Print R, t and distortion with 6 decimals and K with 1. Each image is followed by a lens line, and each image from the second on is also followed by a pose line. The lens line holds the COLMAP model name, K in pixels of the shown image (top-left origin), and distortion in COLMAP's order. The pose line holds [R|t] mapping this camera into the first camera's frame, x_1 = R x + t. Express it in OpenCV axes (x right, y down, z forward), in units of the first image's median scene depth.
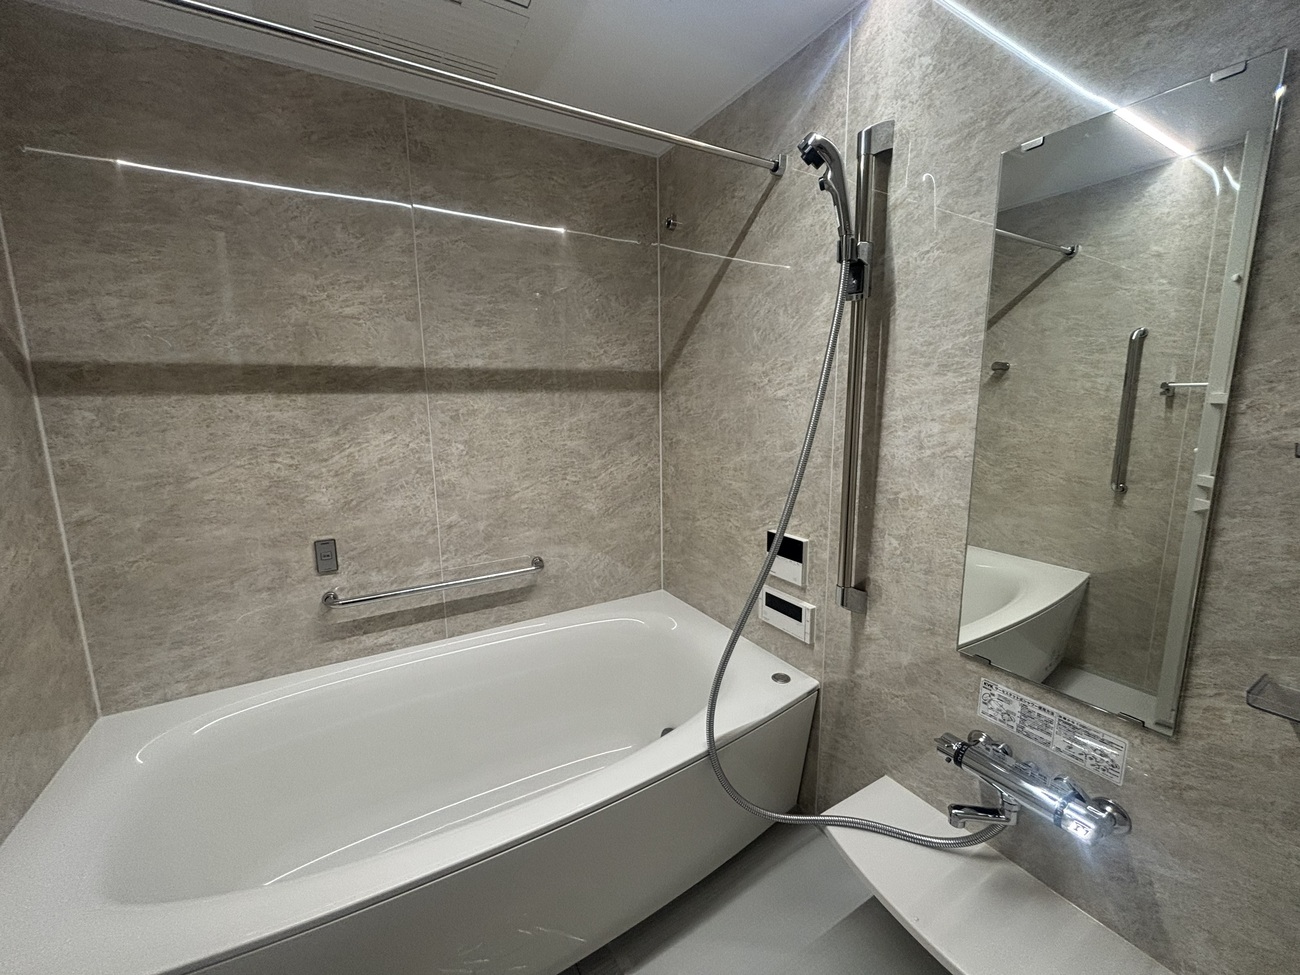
lens RADIAL K [[522.1, 0, 648.5], [0, 522.1, 487.4], [0, 0, 1]] dist [0.002011, -0.000185]
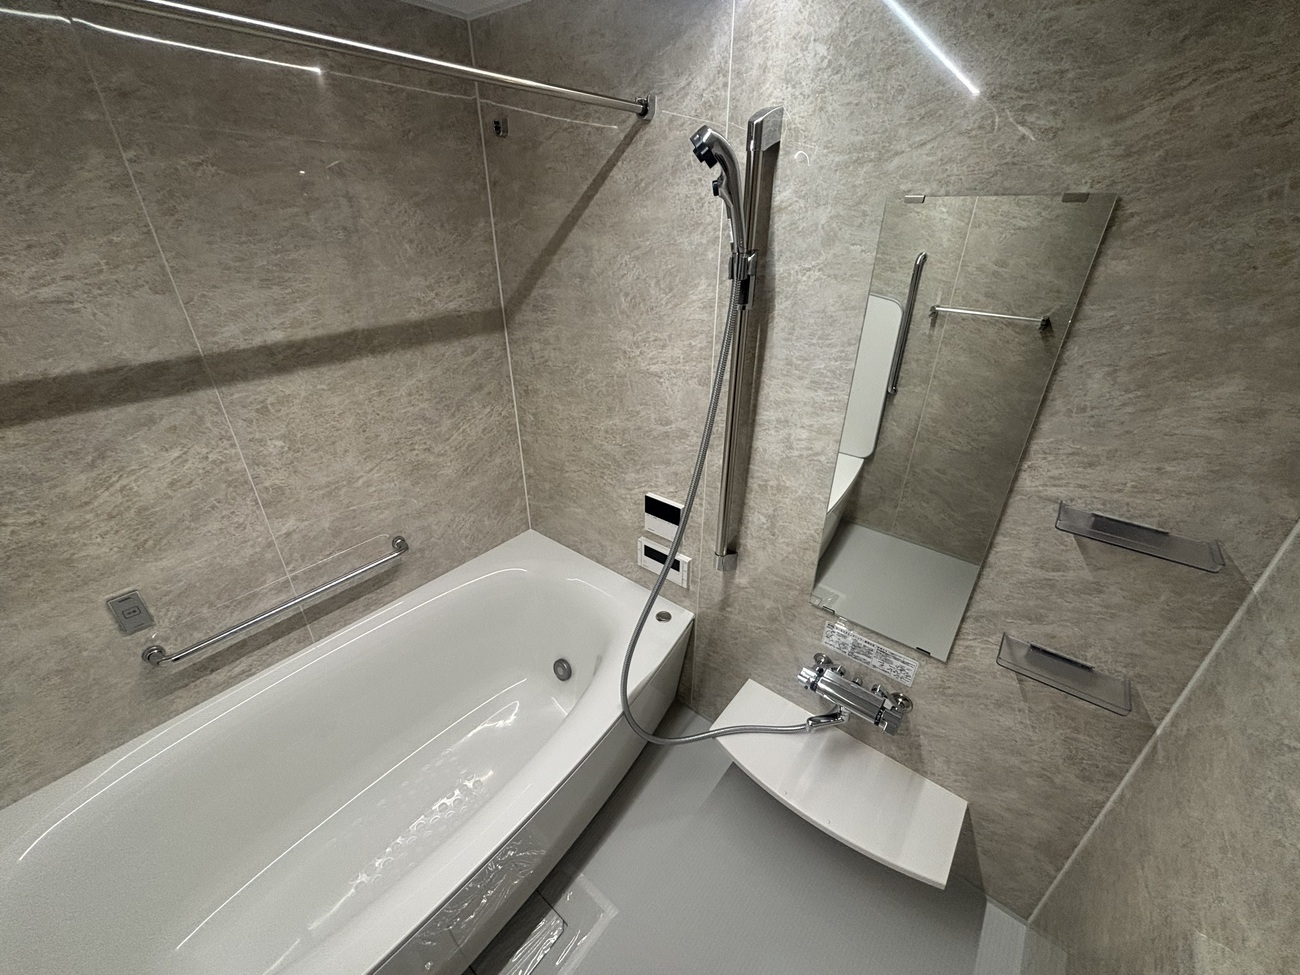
lens RADIAL K [[519.9, 0, 646.5], [0, 519.9, 487.7], [0, 0, 1]] dist [0.005325, -0.000201]
pose [[0.932502, -0.153398, 0.326969, -0.114219], [0.044215, 0.946997, 0.318185, -0.271204], [-0.358448, -0.282252, 0.889859, 0.058748]]
